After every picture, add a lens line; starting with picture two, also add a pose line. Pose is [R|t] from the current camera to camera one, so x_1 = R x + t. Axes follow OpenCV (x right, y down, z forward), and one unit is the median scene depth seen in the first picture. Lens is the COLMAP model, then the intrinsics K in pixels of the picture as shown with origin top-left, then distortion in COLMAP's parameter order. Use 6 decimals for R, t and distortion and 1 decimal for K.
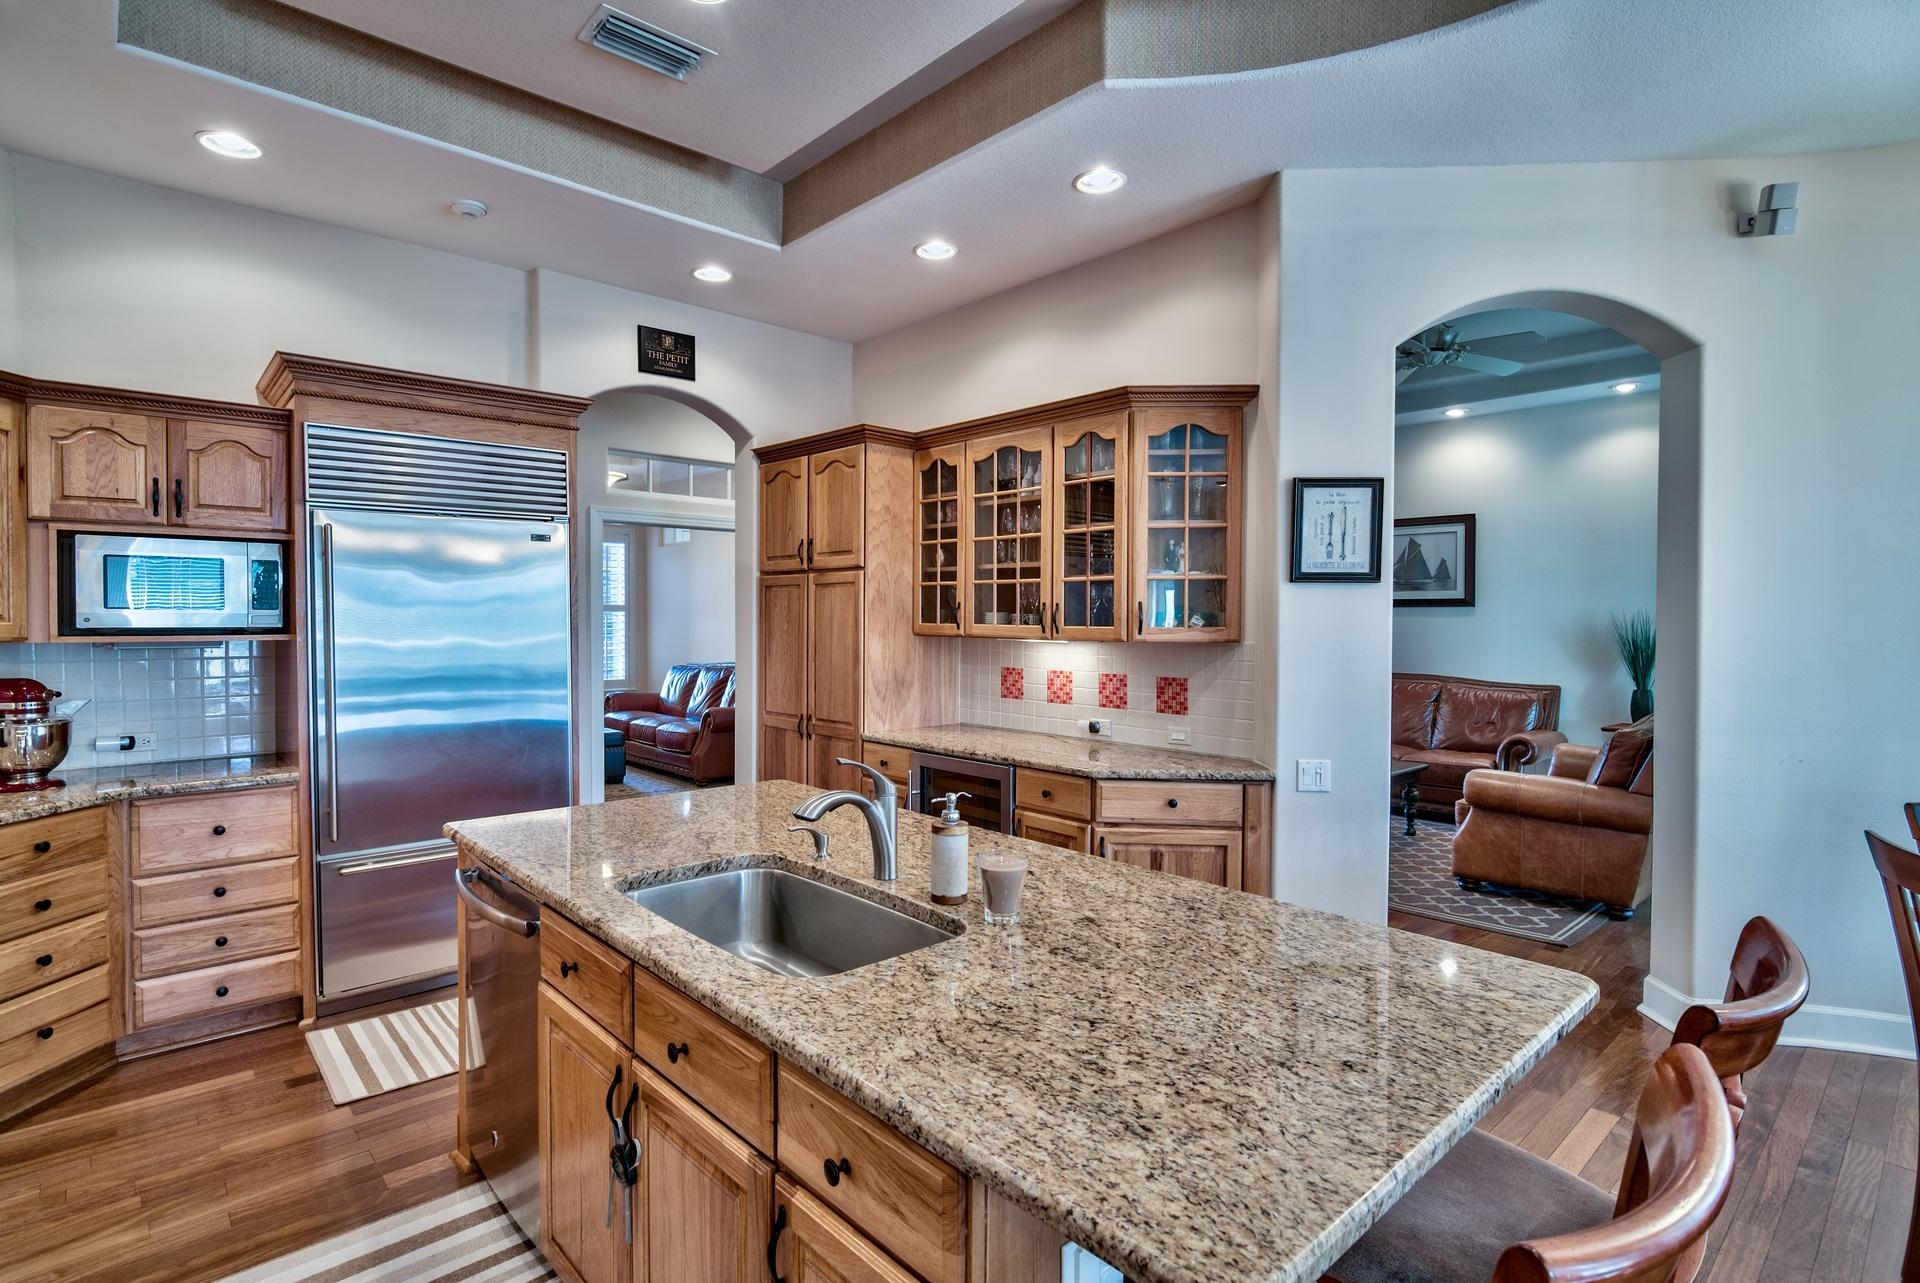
lens RADIAL K [[946.4, 0, 962.2], [0, 946.4, 635.0], [0, 0, 1]] dist [-0.000688, -0.000489]
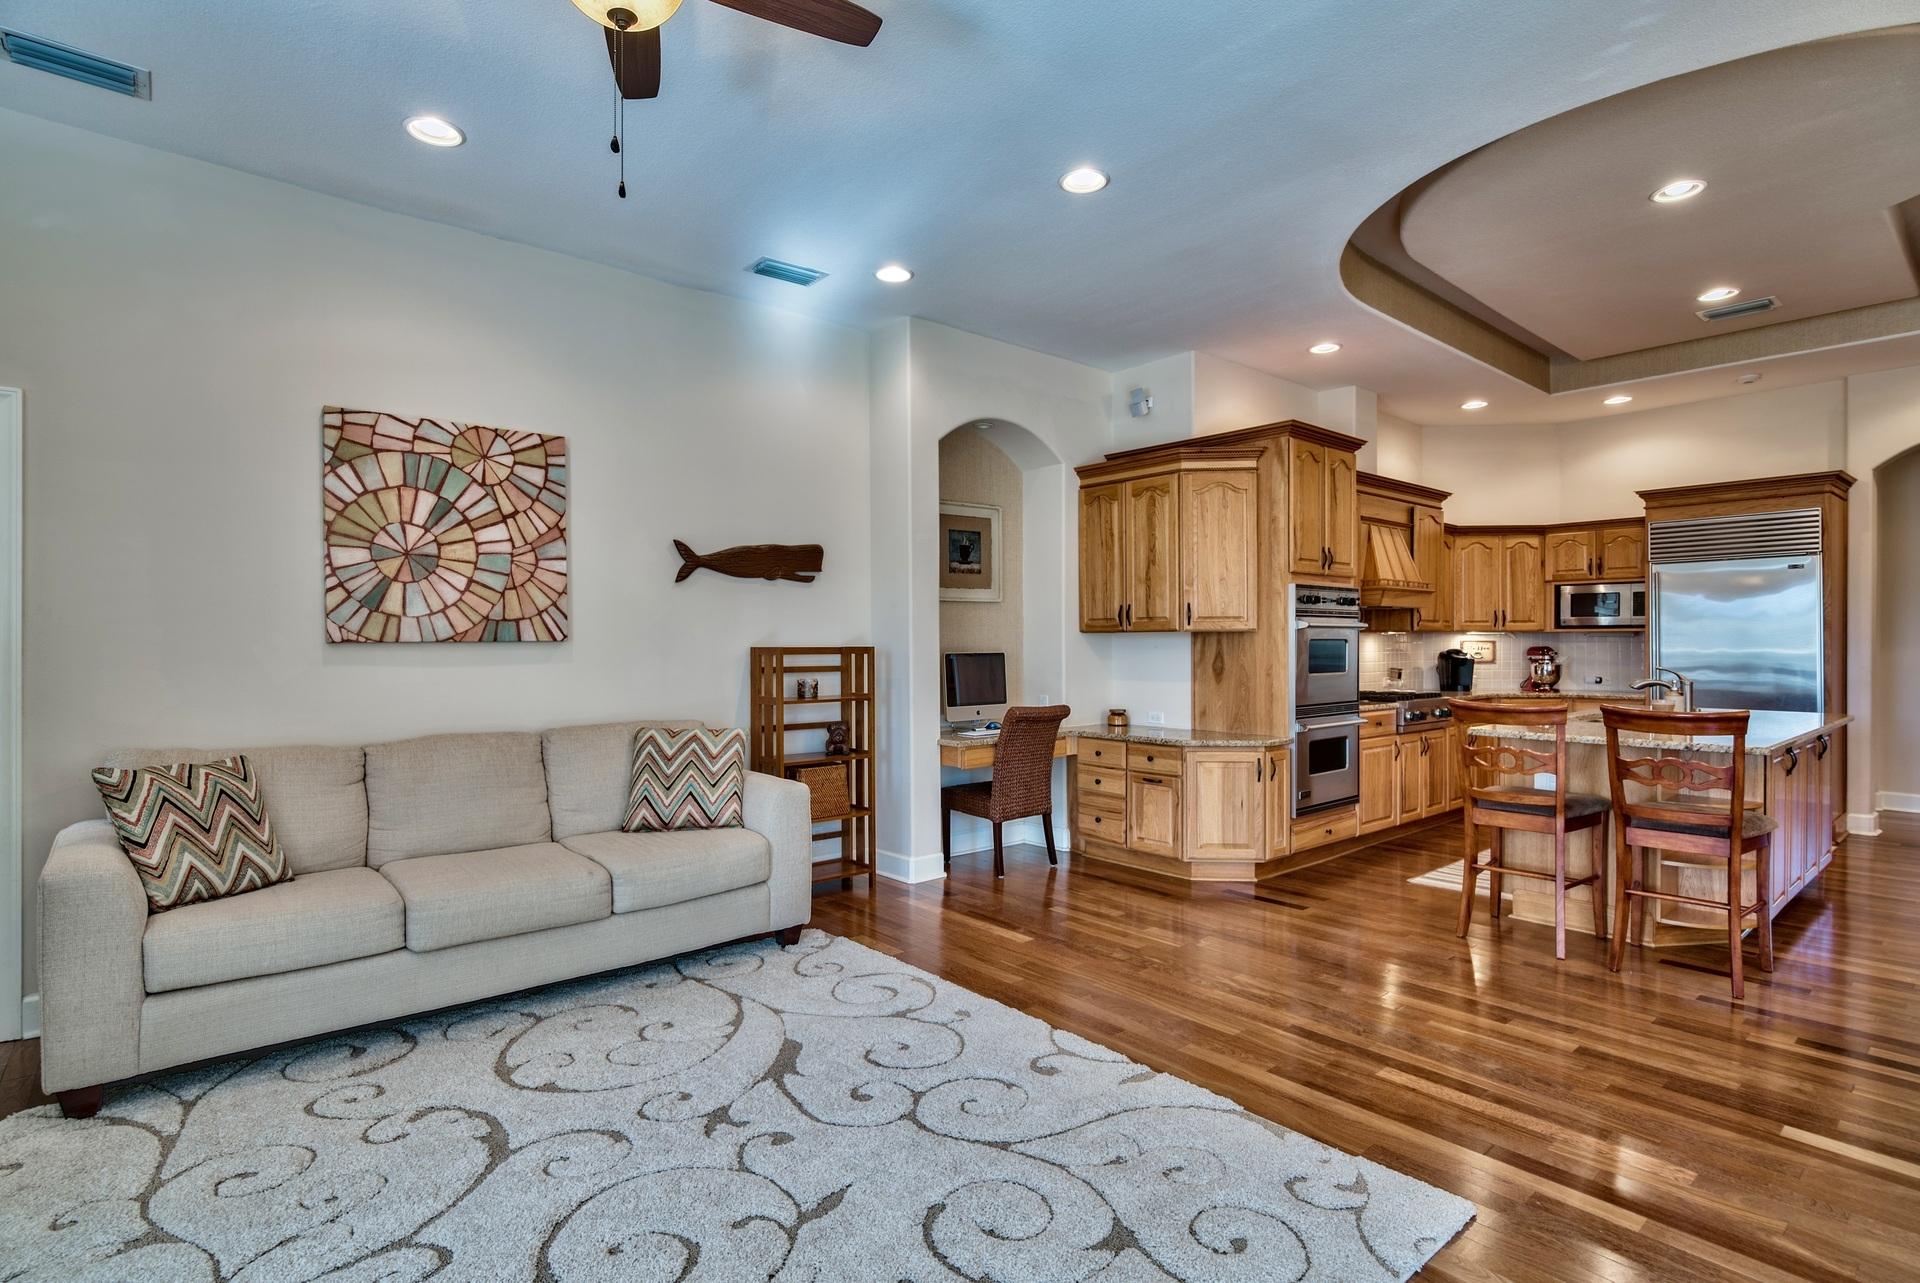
lens RADIAL K [[946.4, 0, 960.6], [0, 946.4, 646.6], [0, 0, 1]] dist [-0.000688, -0.000489]
pose [[-0.026138, 0.006918, -0.999634, 1.084663], [-0.019739, 0.999778, 0.007435, 0.042682], [0.999463, 0.019926, -0.025995, -0.327825]]
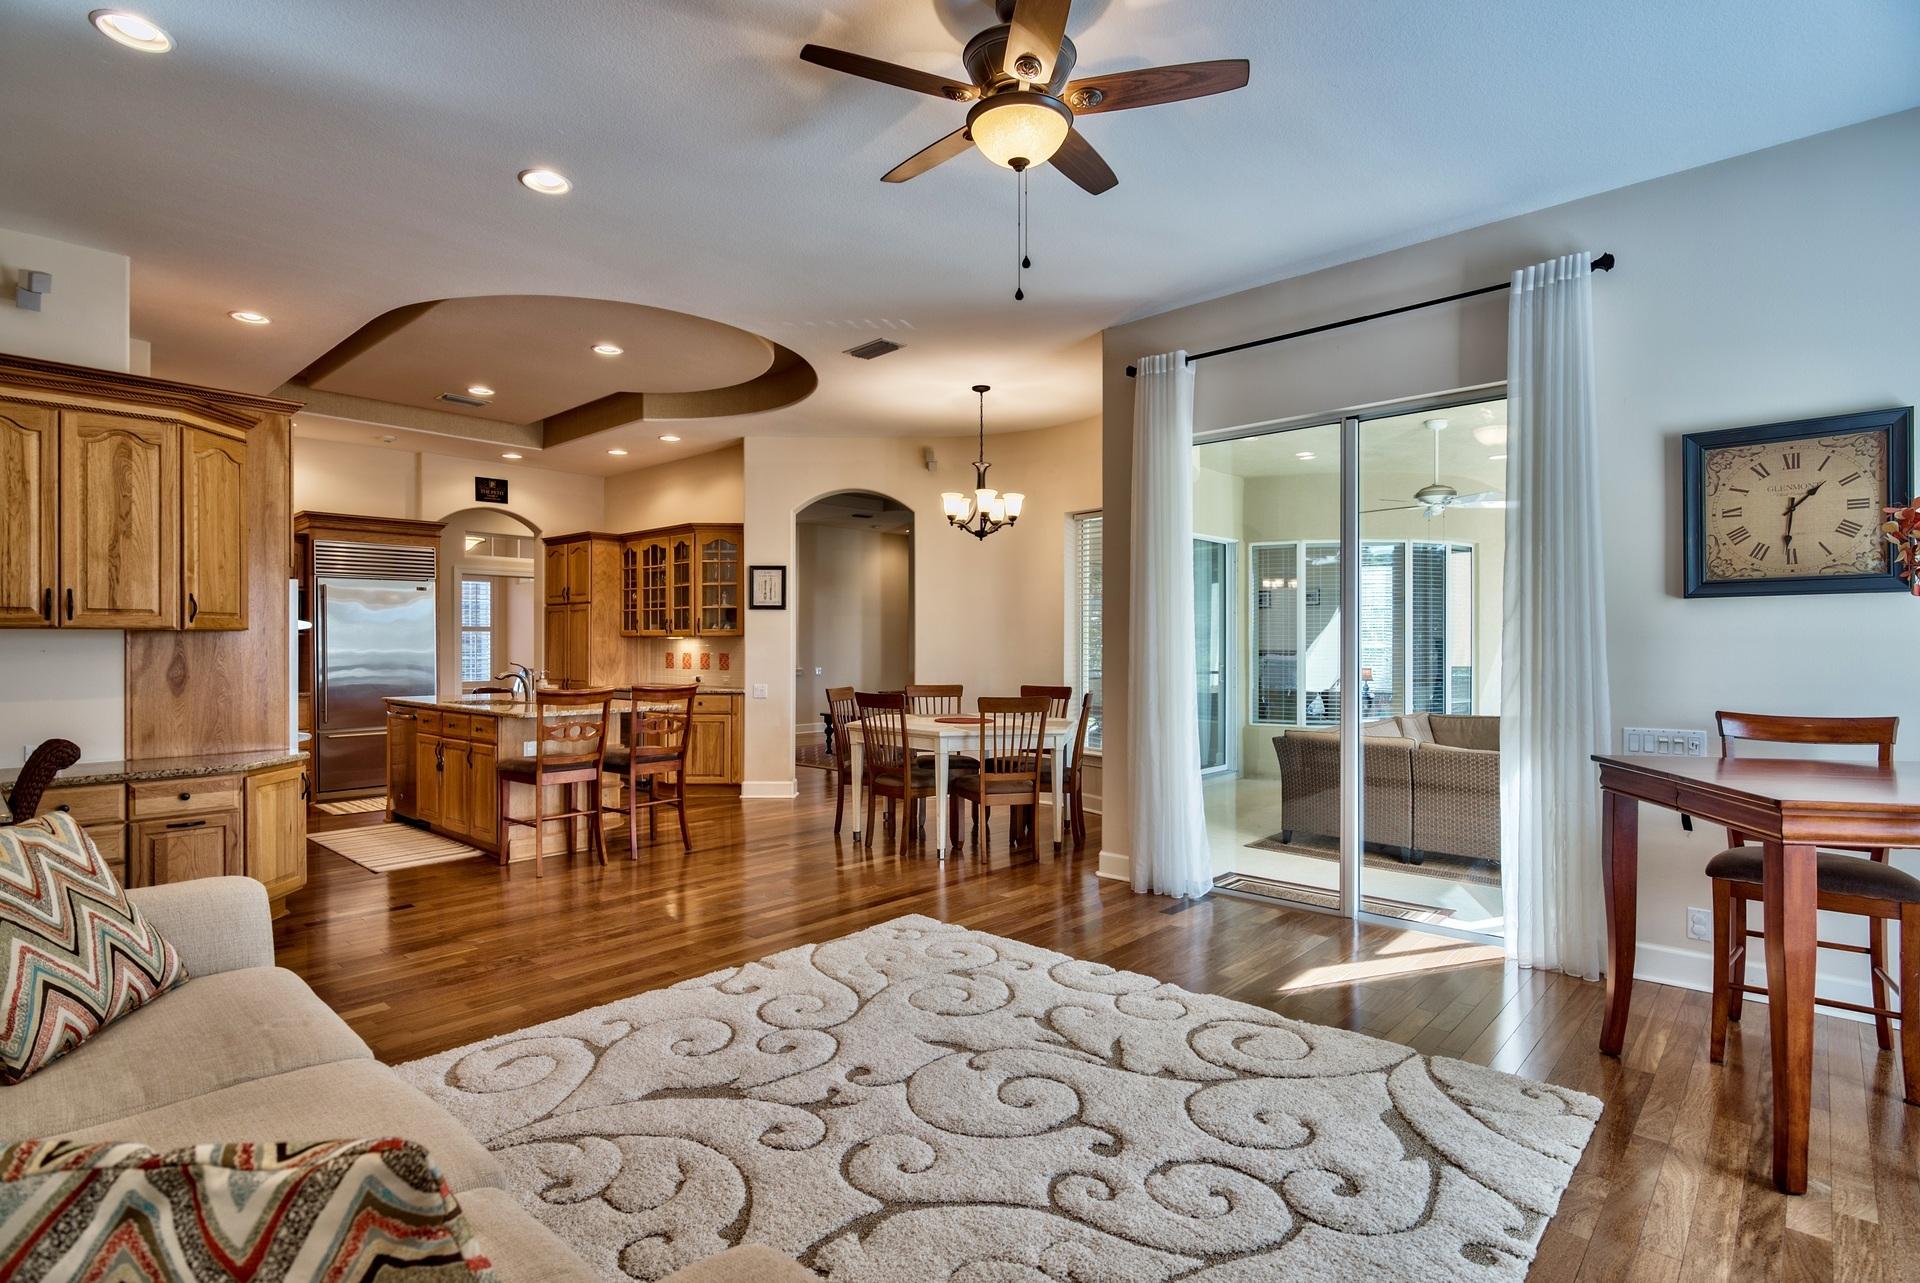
lens RADIAL K [[946.4, 0, 951.6], [0, 946.4, 642.5], [0, 0, 1]] dist [-0.000688, -0.000489]
pose [[0.996644, -0.003531, 0.081781, 0.522595], [0.005316, 0.999752, -0.021626, 0.064976], [-0.081684, 0.021988, 0.996416, -1.116035]]
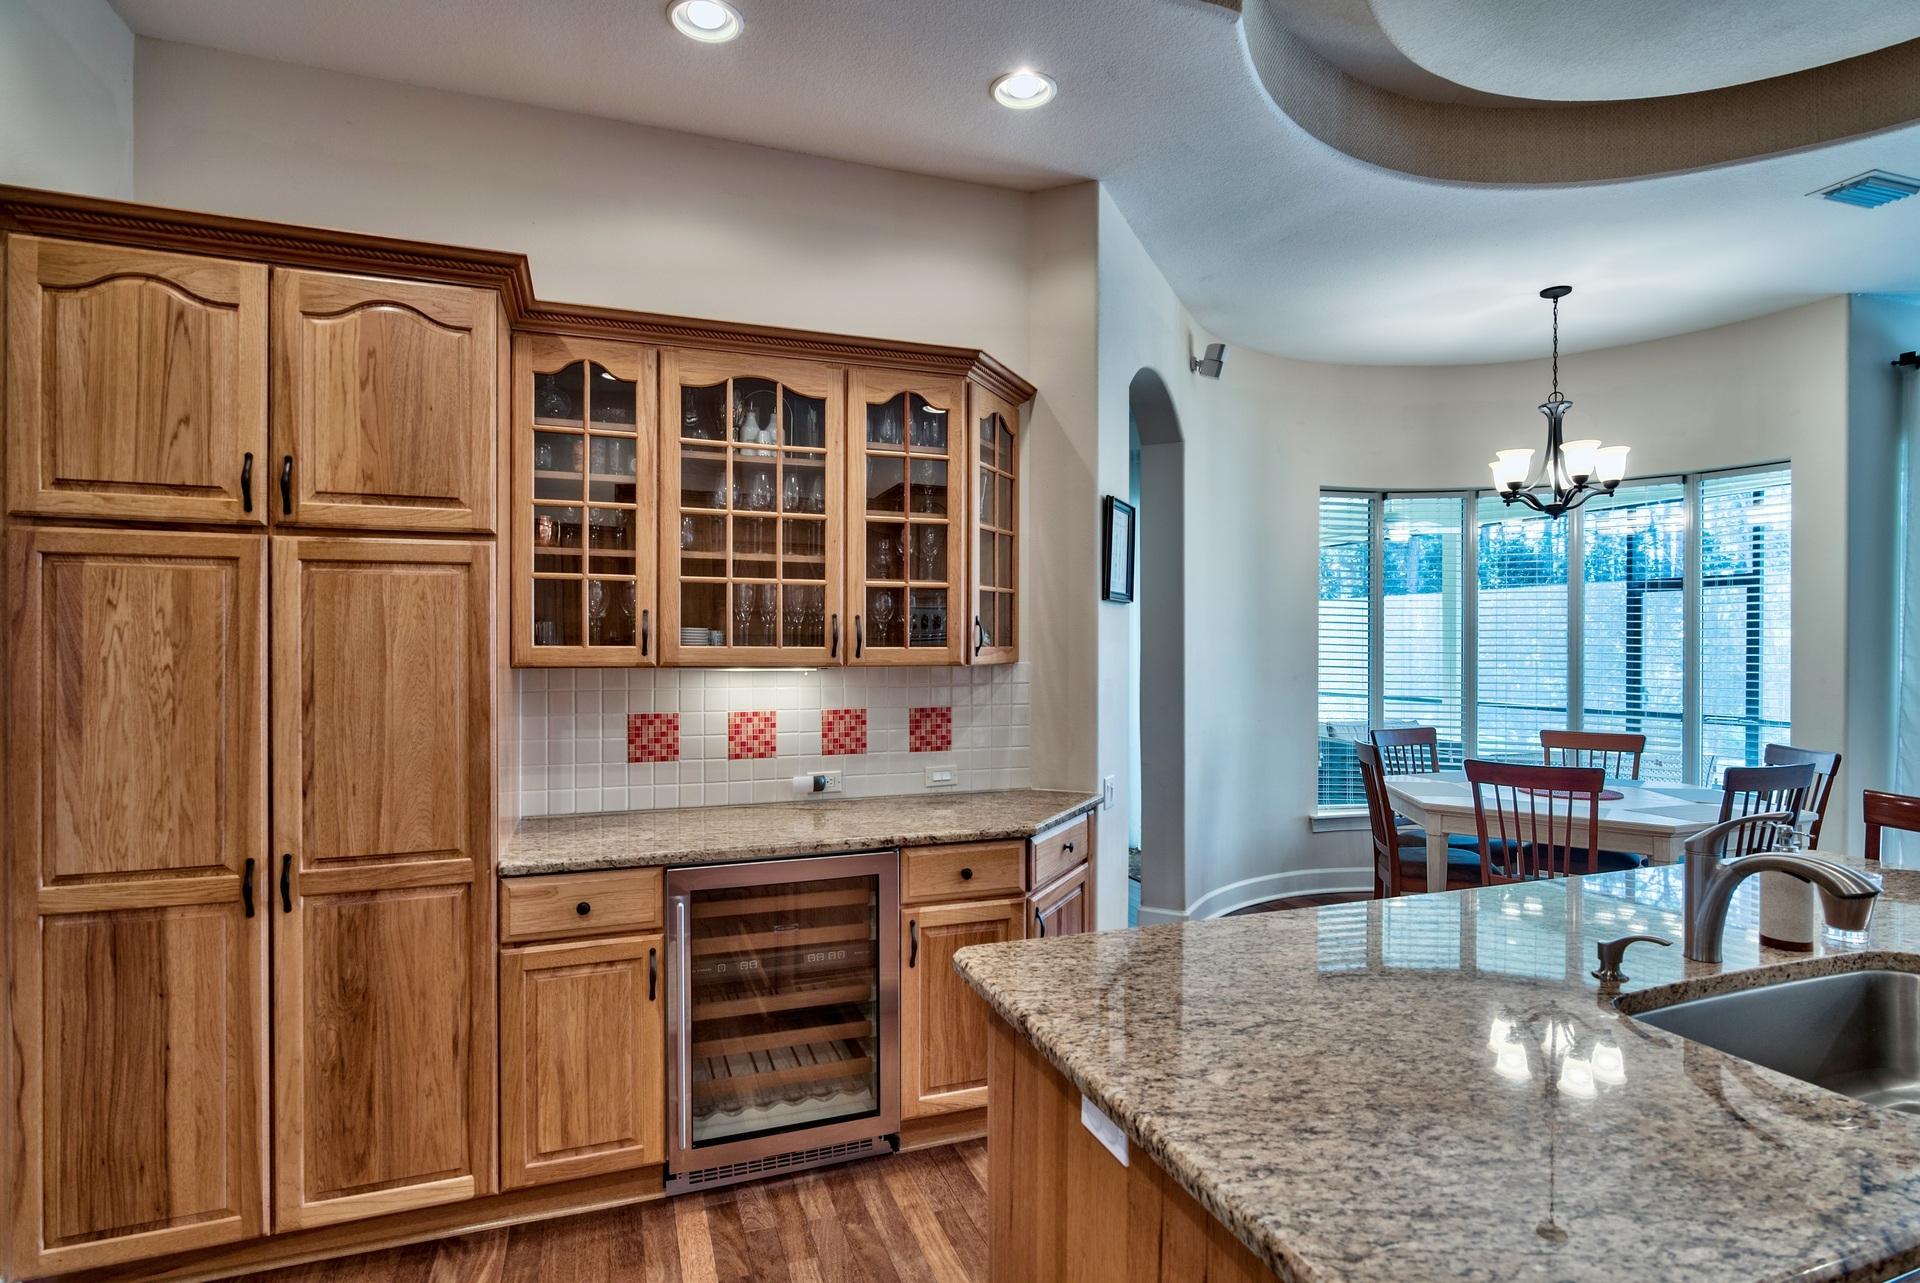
lens RADIAL K [[946.4, 0, 957.0], [0, 946.4, 643.9], [0, 0, 1]] dist [-0.000688, -0.000489]
pose [[0.383391, -0.004425, 0.923575, -0.504648], [0.018195, 0.999831, -0.002763, -0.008087], [-0.923407, 0.017864, 0.383407, 0.610739]]
